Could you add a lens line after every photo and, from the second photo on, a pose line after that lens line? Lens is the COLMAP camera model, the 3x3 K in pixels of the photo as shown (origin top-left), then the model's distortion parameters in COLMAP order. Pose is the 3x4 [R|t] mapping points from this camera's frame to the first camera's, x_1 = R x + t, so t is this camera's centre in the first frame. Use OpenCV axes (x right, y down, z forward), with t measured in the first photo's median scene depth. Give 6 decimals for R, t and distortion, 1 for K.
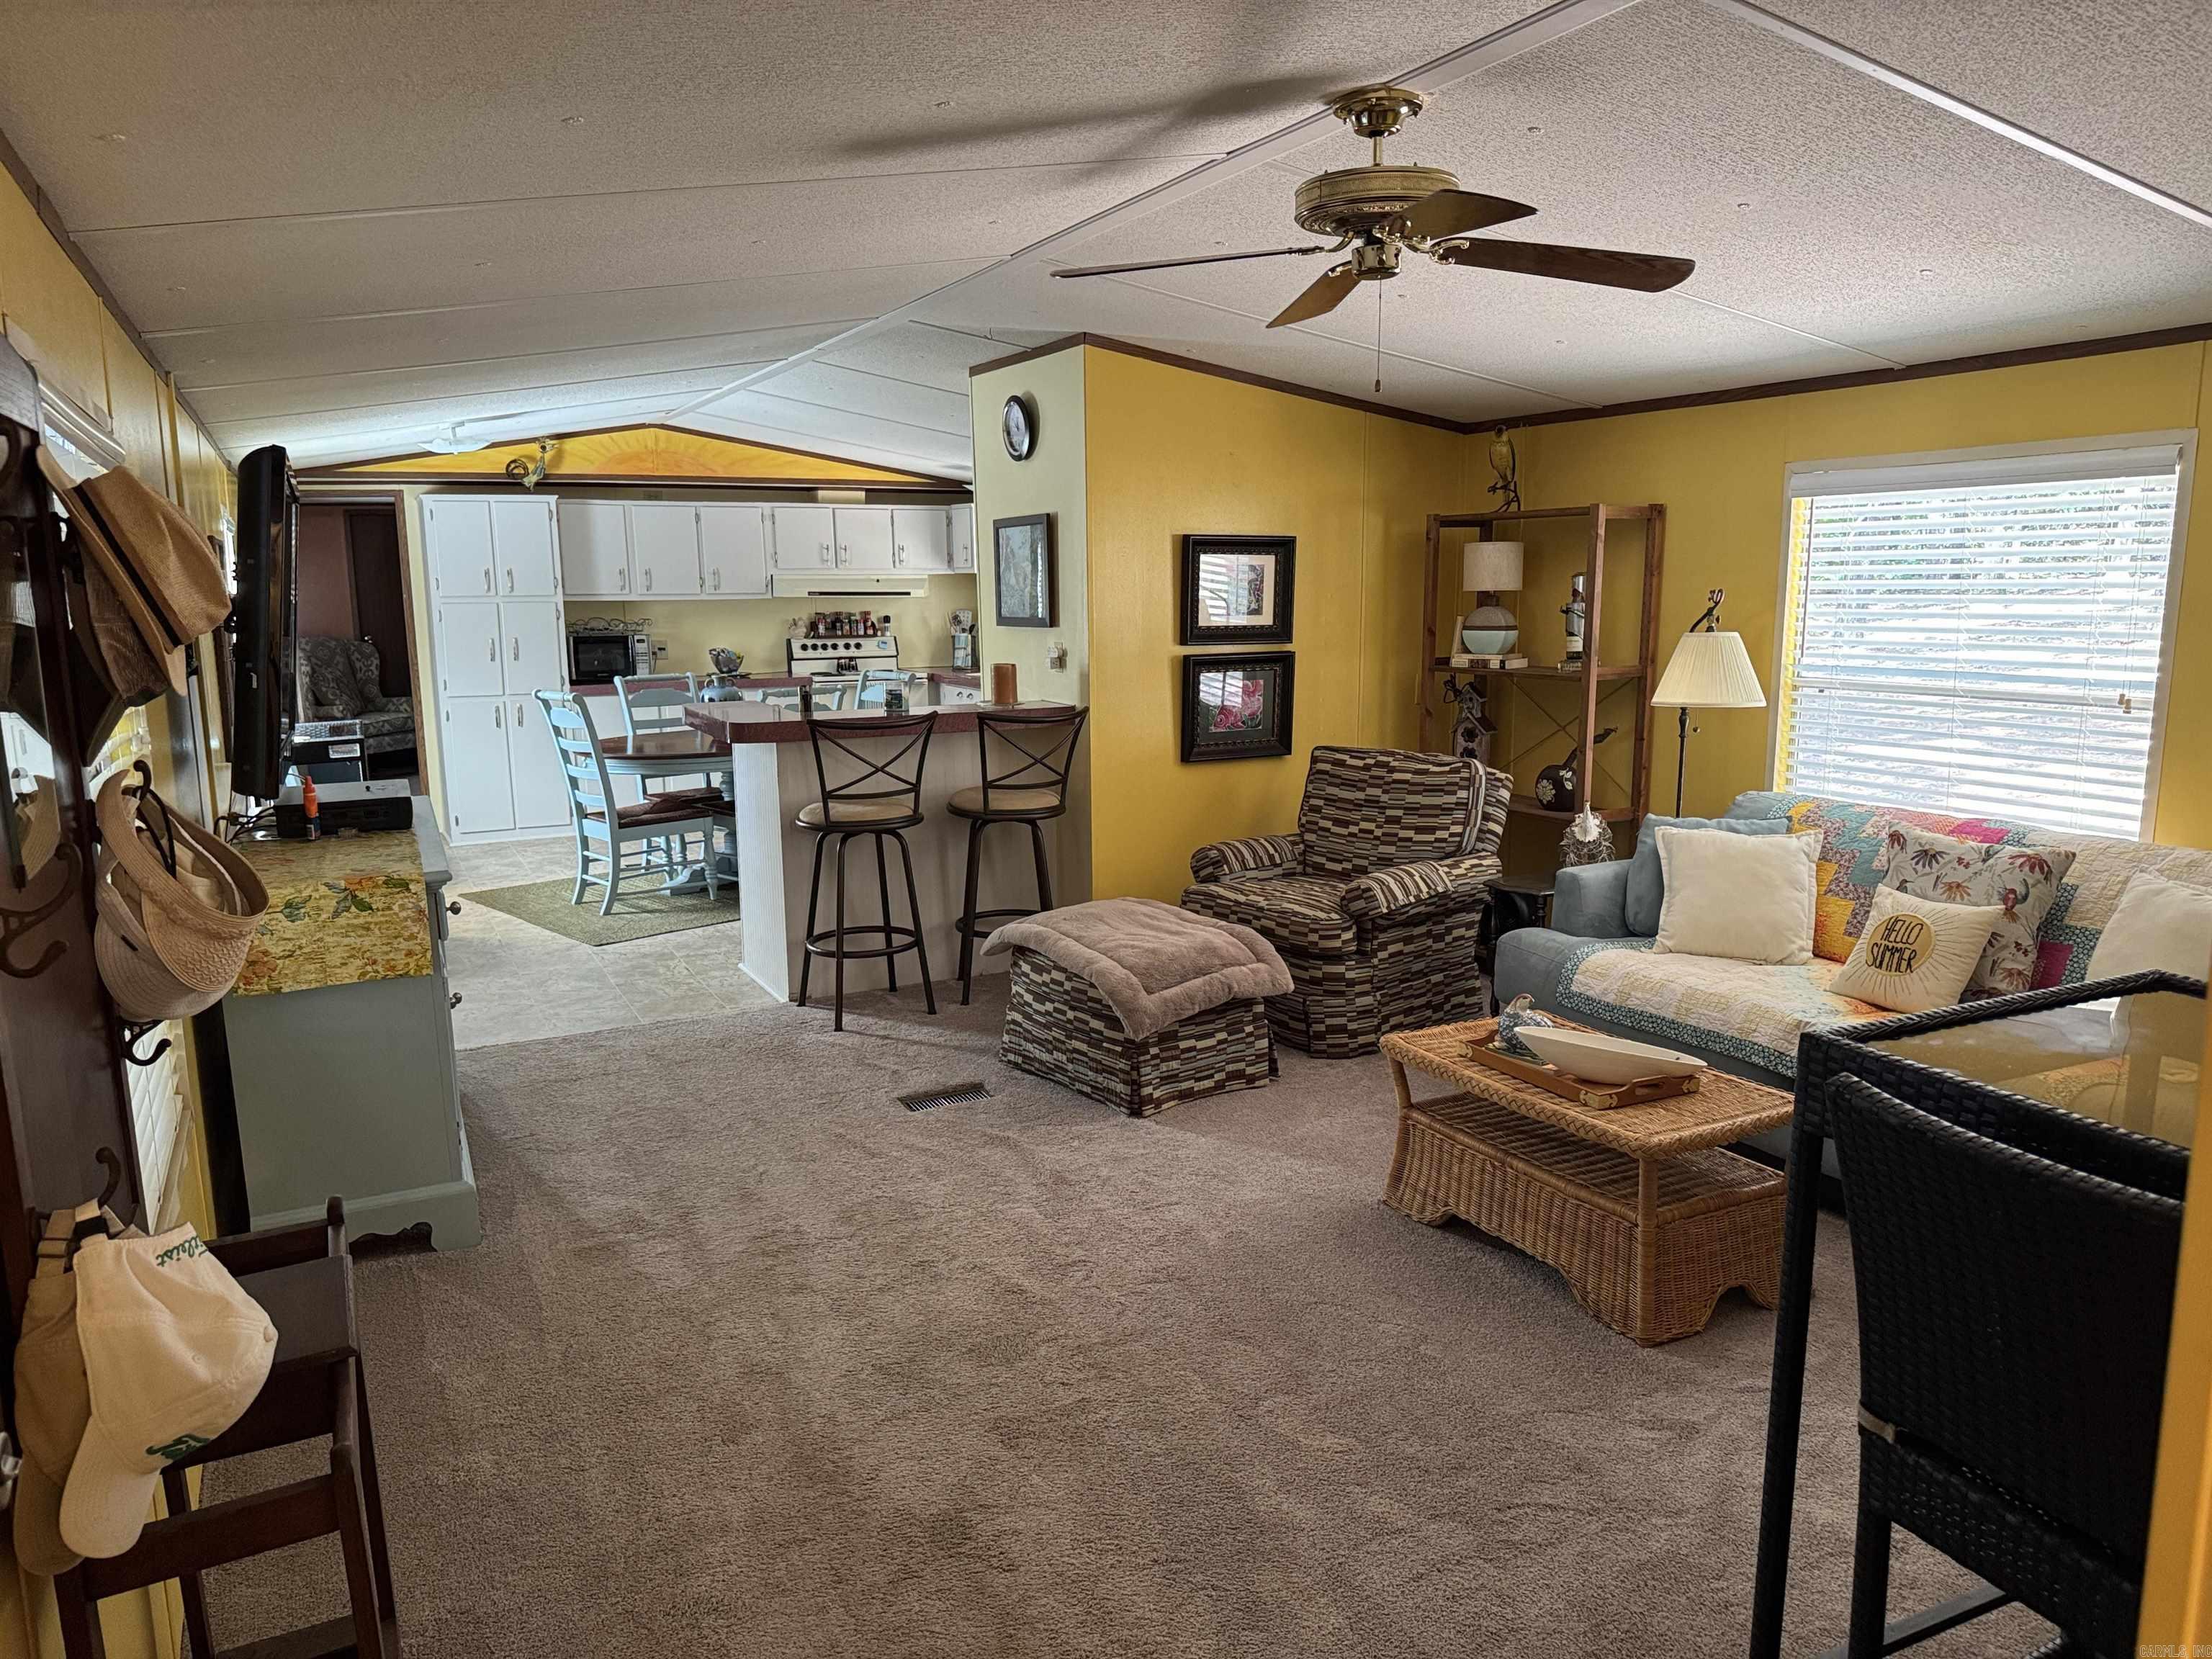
lens RADIAL K [[1535.5, 0, 1105.5], [0, 1535.5, 820.4], [0, 0, 1]] dist [0.200988, -0.434570]
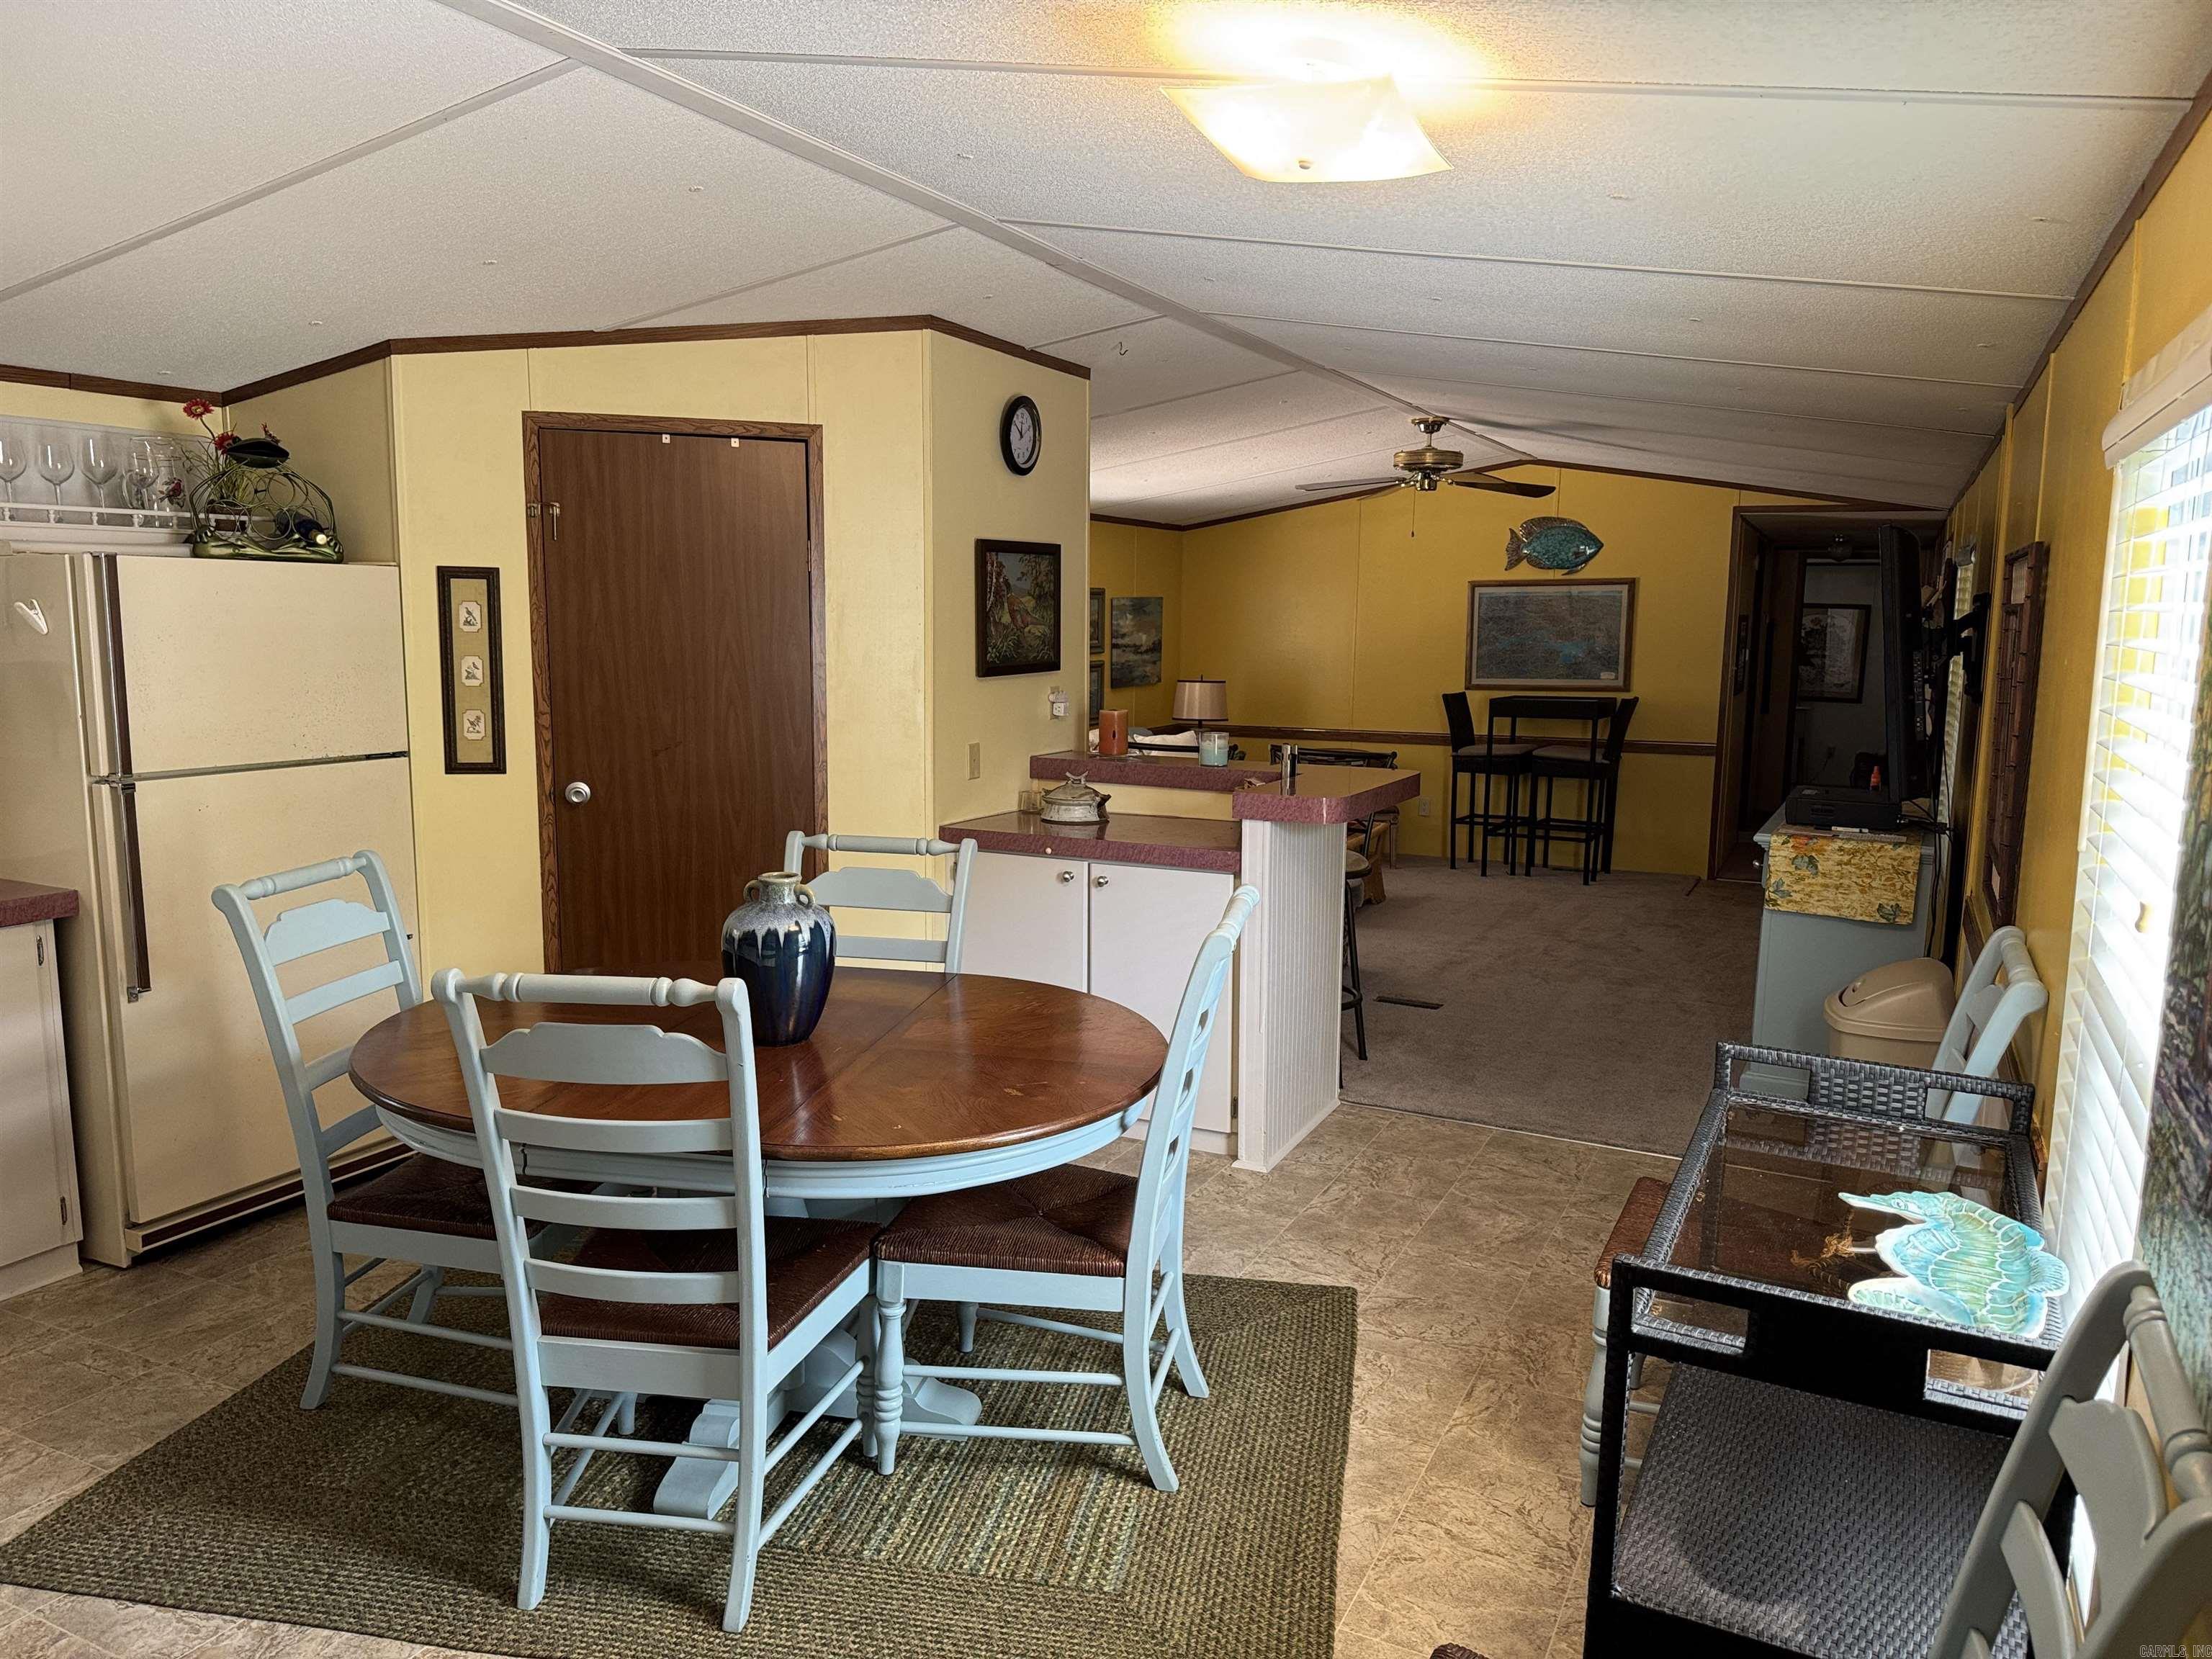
lens RADIAL K [[1555.5, 0, 1106.0], [0, 1555.5, 829.5], [0, 0, 1]] dist [0.107887, -0.141644]
pose [[-0.602220, -0.108996, 0.790854, -0.466577], [0.123596, 0.965962, 0.227245, -0.142256], [-0.788704, 0.234598, -0.568251, 0.907846]]
